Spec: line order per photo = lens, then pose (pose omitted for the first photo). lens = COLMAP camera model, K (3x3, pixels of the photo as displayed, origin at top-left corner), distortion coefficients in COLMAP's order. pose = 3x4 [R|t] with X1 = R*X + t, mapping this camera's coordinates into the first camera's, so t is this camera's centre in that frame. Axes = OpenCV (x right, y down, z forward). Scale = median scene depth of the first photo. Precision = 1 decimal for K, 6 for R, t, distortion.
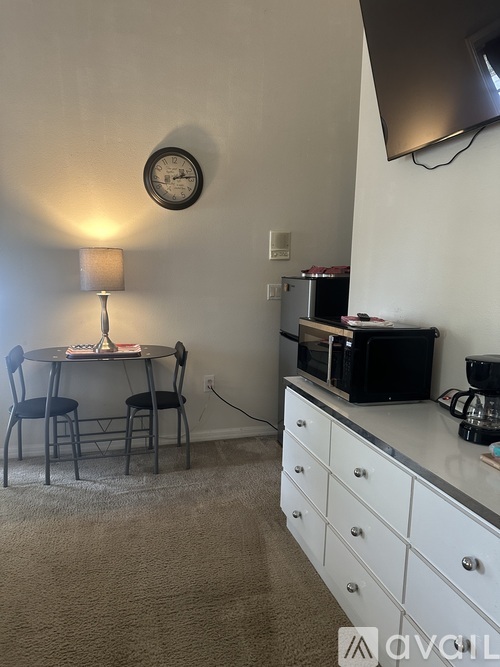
lens RADIAL K [[466.2, 0, 249.7], [0, 466.2, 329.9], [0, 0, 1]] dist [0.082024, -0.168575]
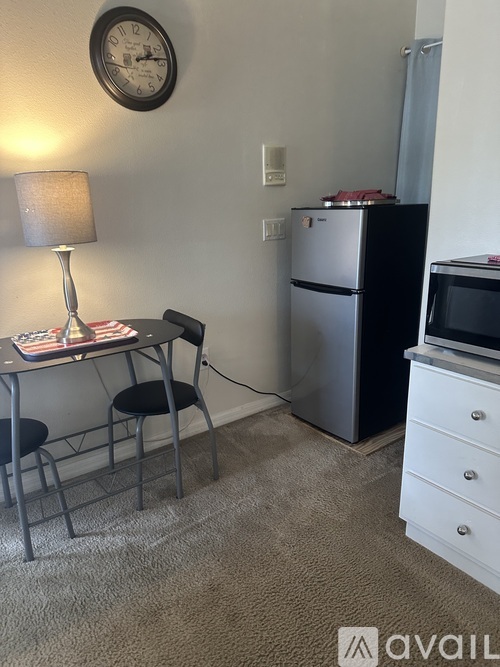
lens RADIAL K [[463.3, 0, 237.2], [0, 463.3, 331.0], [0, 0, 1]] dist [0.072592, -0.106520]
pose [[0.938836, -0.132787, 0.317735, -0.288281], [0.086514, 0.984023, 0.155611, -0.043821], [-0.333321, -0.118604, 0.935324, 0.309470]]
